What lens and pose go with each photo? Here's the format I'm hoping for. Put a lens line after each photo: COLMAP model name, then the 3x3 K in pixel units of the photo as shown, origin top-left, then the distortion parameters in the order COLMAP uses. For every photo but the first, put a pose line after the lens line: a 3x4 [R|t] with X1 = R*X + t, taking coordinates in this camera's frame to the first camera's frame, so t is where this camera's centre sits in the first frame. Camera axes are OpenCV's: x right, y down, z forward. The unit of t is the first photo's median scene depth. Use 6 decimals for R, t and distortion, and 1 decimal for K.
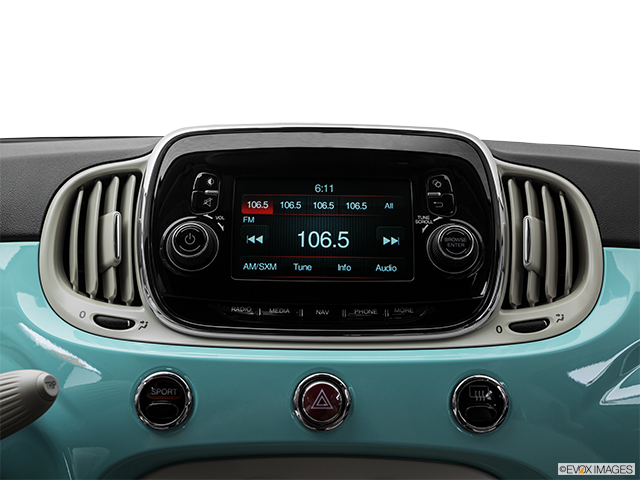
lens RADIAL K [[885.0, 0, 326.8], [0, 885.0, 243.2], [0, 0, 1]] dist [0.068986, 0.000000]
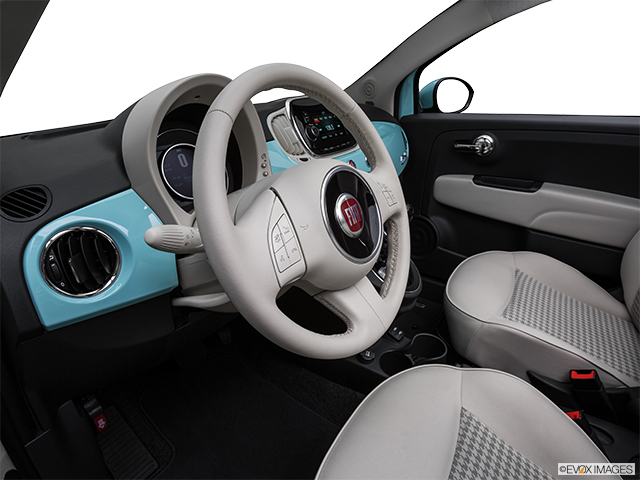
lens RADIAL K [[356.1, 0, 313.5], [0, 356.1, 239.5], [0, 0, 1]] dist [-0.067139, -0.000272]
pose [[0.576303, -0.351909, 0.737588, -1.271630], [0.182057, 0.935142, 0.303916, -0.026050], [-0.796700, -0.040865, 0.602992, 0.154426]]
